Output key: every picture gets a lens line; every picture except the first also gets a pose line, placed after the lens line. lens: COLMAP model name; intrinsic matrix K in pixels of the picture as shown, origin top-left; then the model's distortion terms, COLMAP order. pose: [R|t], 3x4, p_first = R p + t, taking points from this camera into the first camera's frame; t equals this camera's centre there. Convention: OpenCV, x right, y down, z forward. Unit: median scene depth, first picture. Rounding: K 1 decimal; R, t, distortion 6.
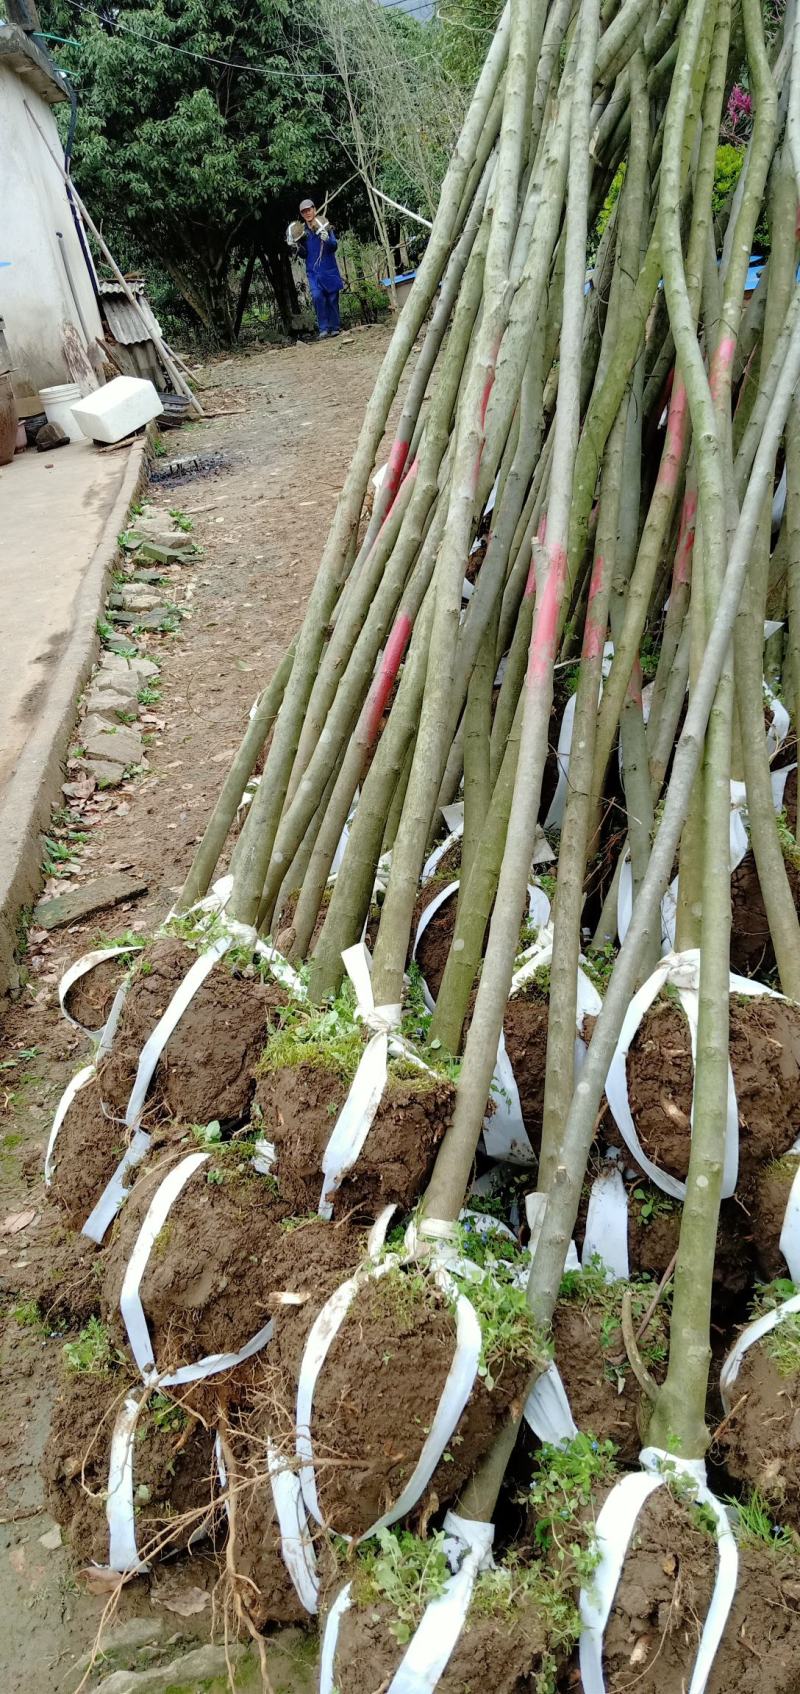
lens RADIAL K [[1365.0, 0, 435.0], [0, 1365.0, 876.1], [0, 0, 1]] dist [0.107040, -0.217747]
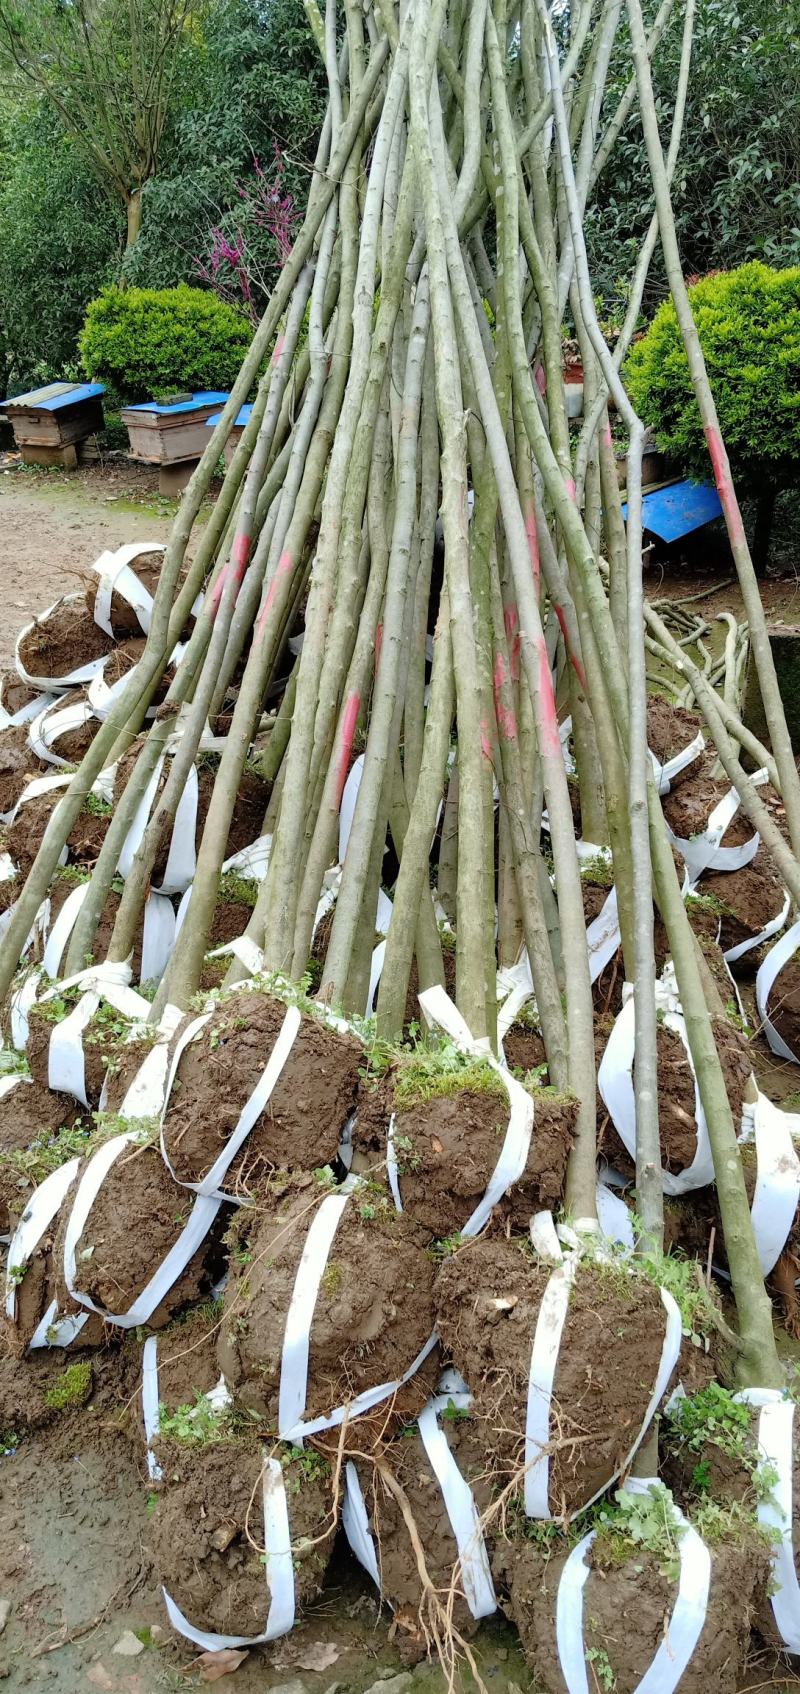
lens RADIAL K [[1365.0, 0, 435.0], [0, 1365.0, 876.1], [0, 0, 1]] dist [0.107040, -0.217747]
pose [[0.885047, -0.015708, 0.465236, -0.594101], [0.054307, 0.996090, -0.069680, 0.039725], [-0.462323, 0.086936, 0.882440, 0.033490]]
